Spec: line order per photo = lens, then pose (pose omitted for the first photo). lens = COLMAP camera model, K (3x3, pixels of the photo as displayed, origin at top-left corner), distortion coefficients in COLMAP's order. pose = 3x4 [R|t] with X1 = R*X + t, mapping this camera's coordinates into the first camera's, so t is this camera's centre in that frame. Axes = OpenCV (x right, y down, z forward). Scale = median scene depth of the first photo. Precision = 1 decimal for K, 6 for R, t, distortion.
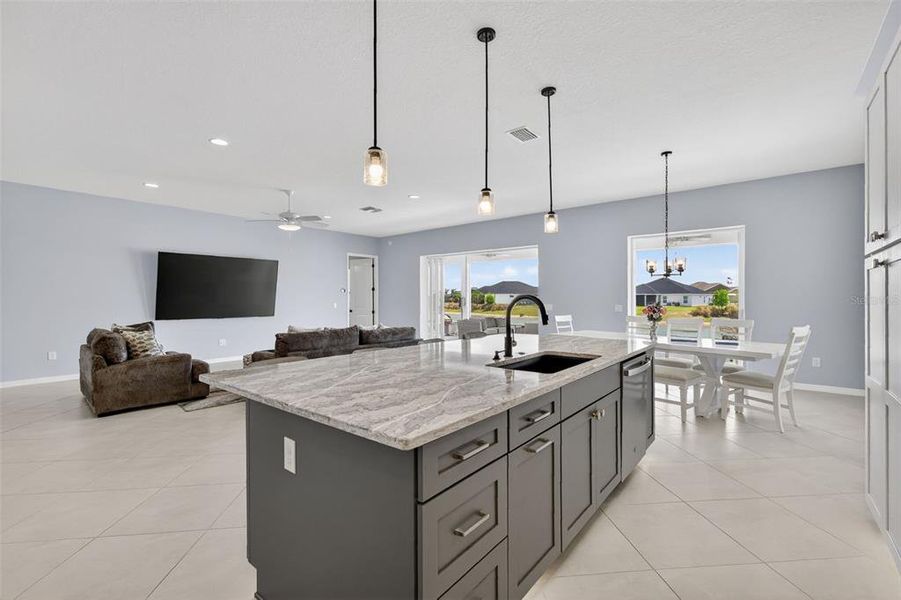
lens RADIAL K [[400.4, 0, 451.0], [0, 400.4, 295.6], [0, 0, 1]] dist [0.000970, 0.000226]
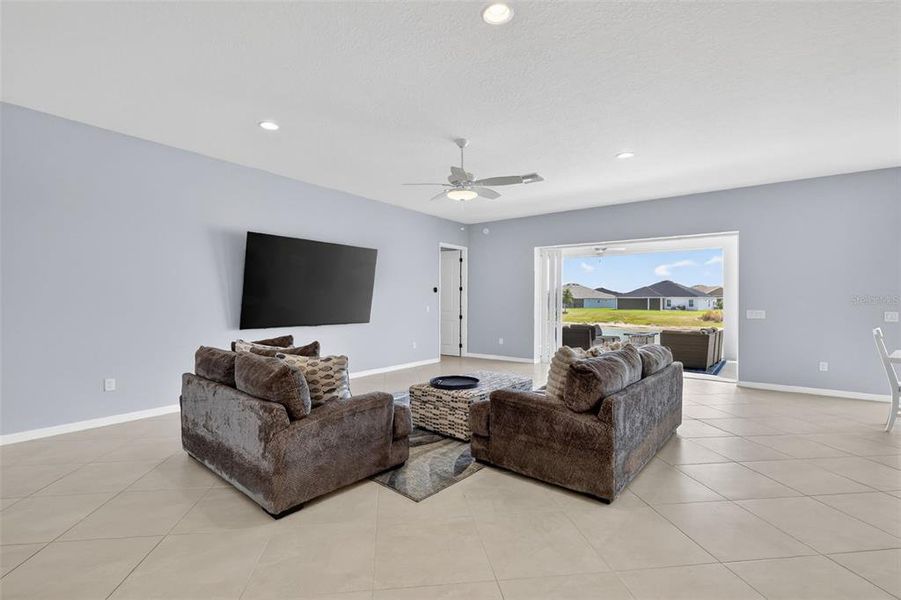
lens RADIAL K [[410.8, 0, 437.3], [0, 410.8, 302.9], [0, 0, 1]] dist [0.012991, -0.000129]
pose [[0.999678, 0.007129, 0.024362, -0.287326], [-0.007468, 0.999876, 0.013864, 0.001618], [-0.024261, -0.014041, 0.999607, 0.188090]]
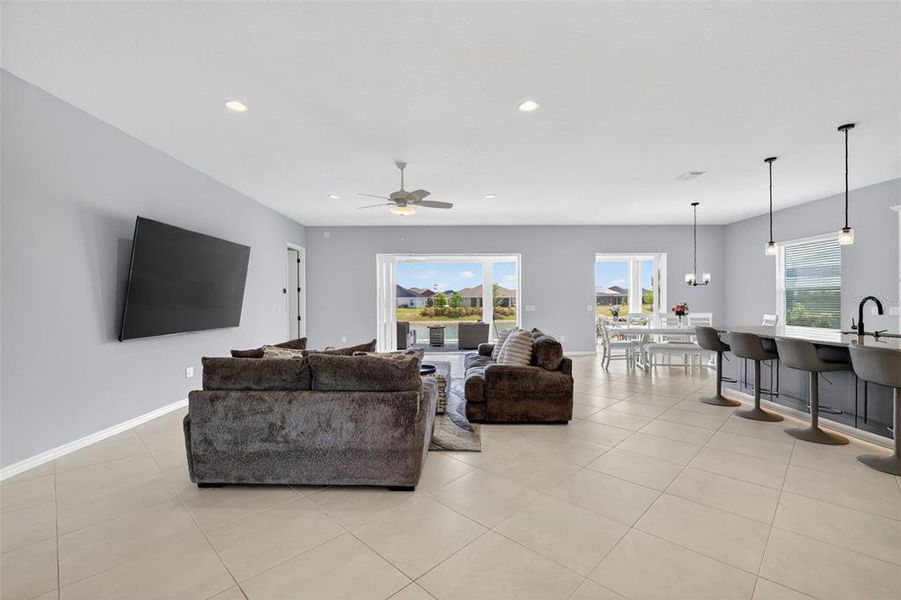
lens RADIAL K [[400.4, 0, 448.1], [0, 400.4, 305.8], [0, 0, 1]] dist [0.000970, 0.000226]
pose [[0.768358, -0.009852, 0.639945, -0.525890], [-0.001150, 0.999859, 0.016774, 0.002669], [-0.640019, -0.013624, 0.768238, 0.207318]]
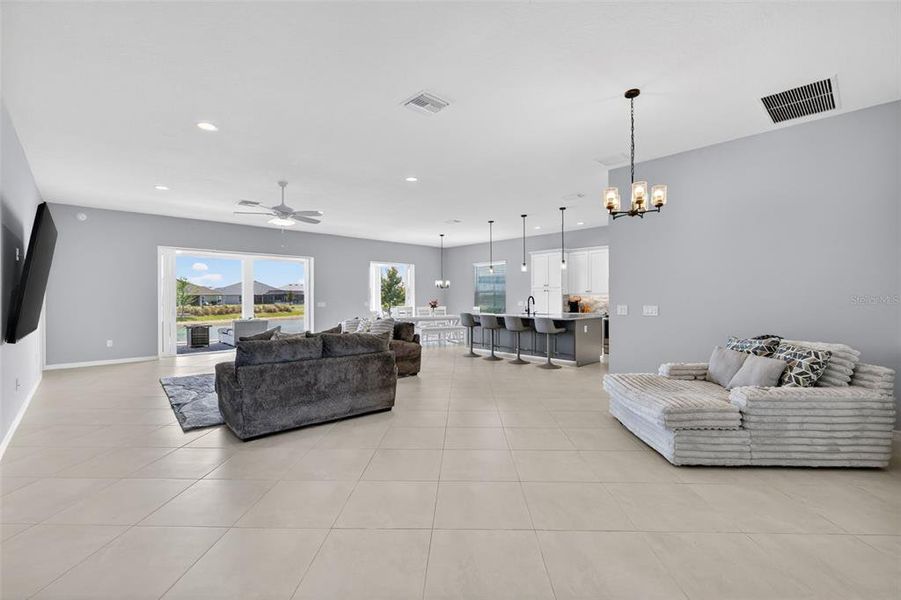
lens RADIAL K [[400.4, 0, 458.1], [0, 400.4, 299.4], [0, 0, 1]] dist [0.000970, 0.000226]
pose [[0.116767, -0.002990, 0.993155, -0.808470], [-0.003747, 0.999987, 0.003451, 0.004528], [-0.993152, -0.004124, 0.116754, 0.299128]]
